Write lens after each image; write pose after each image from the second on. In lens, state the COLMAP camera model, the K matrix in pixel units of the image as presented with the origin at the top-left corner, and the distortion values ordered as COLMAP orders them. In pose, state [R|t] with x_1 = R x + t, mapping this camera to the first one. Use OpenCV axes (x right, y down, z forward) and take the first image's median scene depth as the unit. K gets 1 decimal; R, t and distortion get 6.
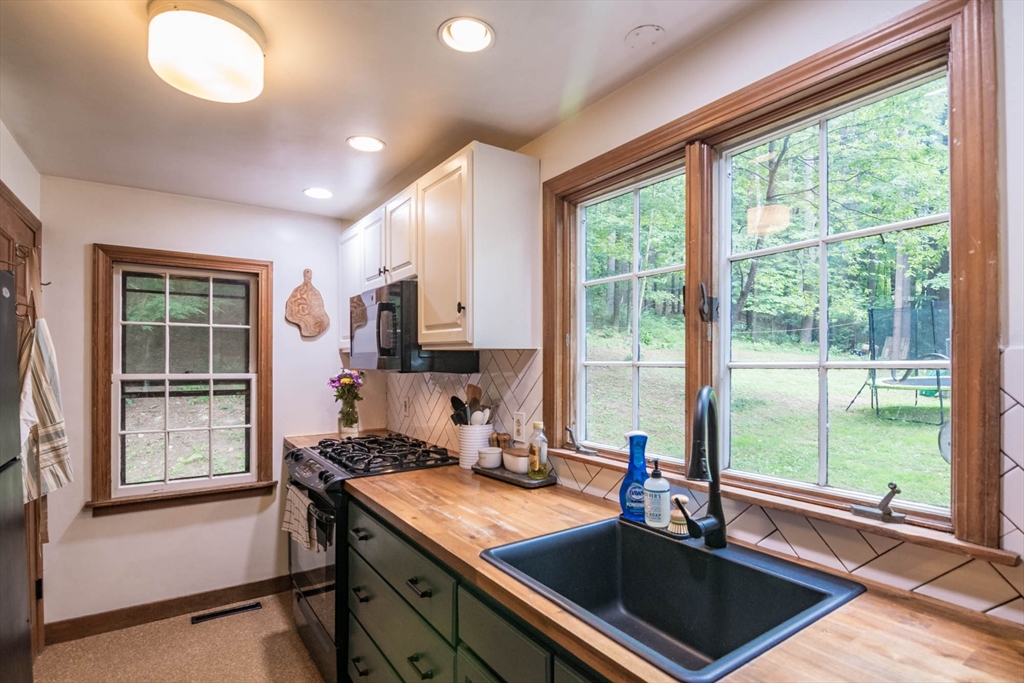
lens RADIAL K [[507.5, 0, 518.0], [0, 507.5, 359.0], [0, 0, 1]] dist [-0.006710, -0.004089]
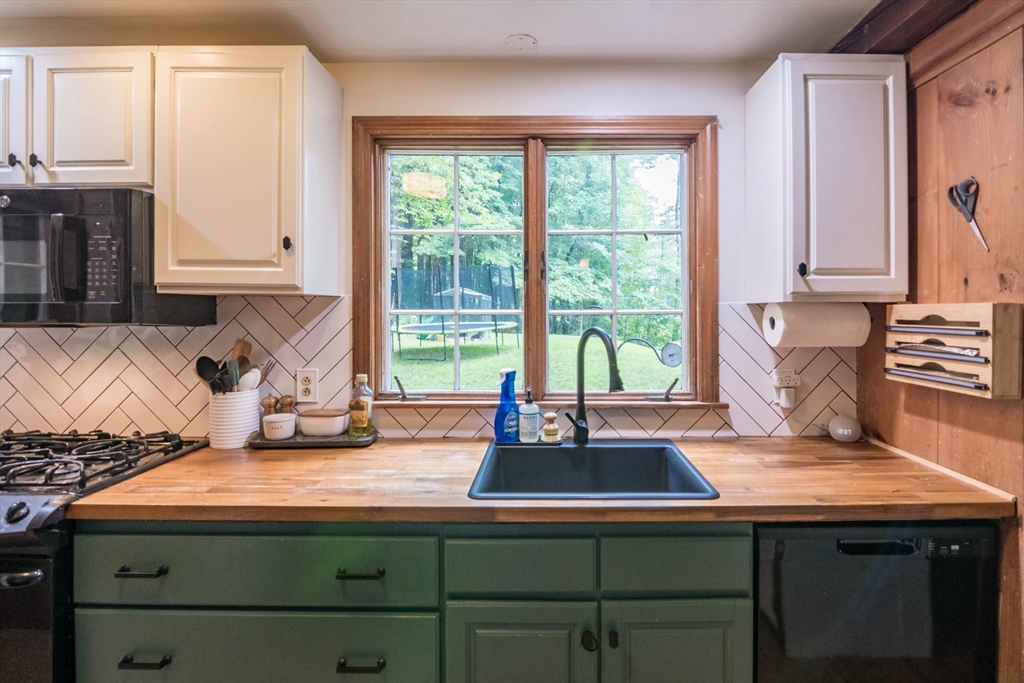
lens RADIAL K [[507.5, 0, 557.9], [0, 507.5, 309.9], [0, 0, 1]] dist [-0.006710, -0.004089]
pose [[0.564621, 0.002919, 0.825345, -0.502000], [-0.004372, 0.999990, -0.000545, 0.004161], [-0.825339, -0.003301, 0.564628, 0.171010]]
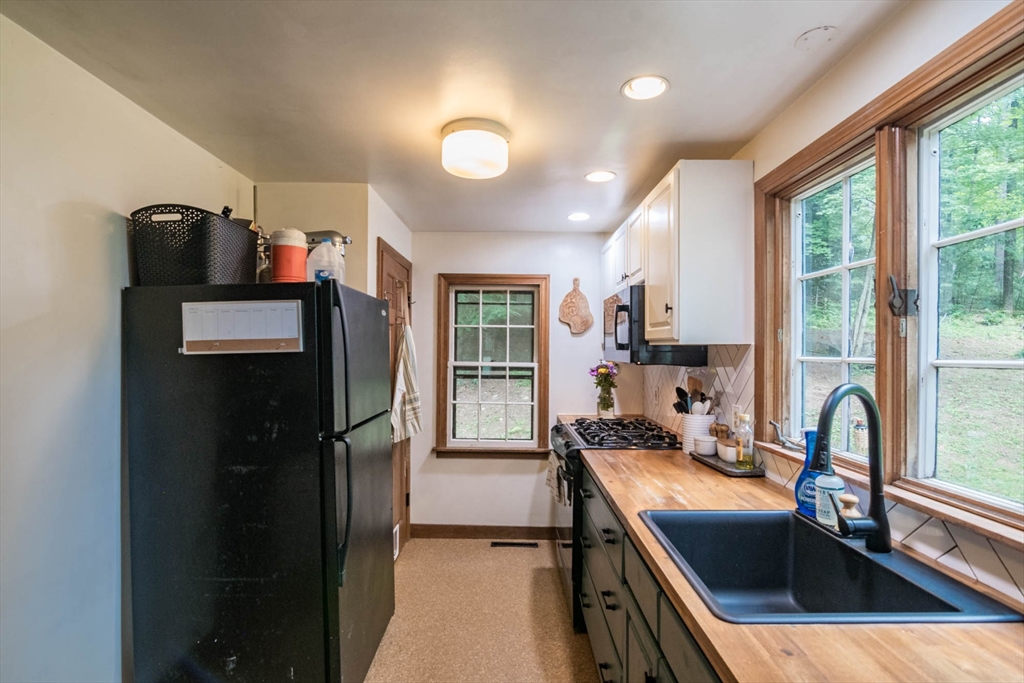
lens RADIAL K [[507.5, 0, 517.0], [0, 507.5, 342.1], [0, 0, 1]] dist [-0.006710, -0.004089]
pose [[0.823834, -0.004074, -0.566816, 0.235696], [-0.005598, 0.999867, -0.015323, -0.005668], [0.566803, 0.015797, 0.823702, -0.119169]]
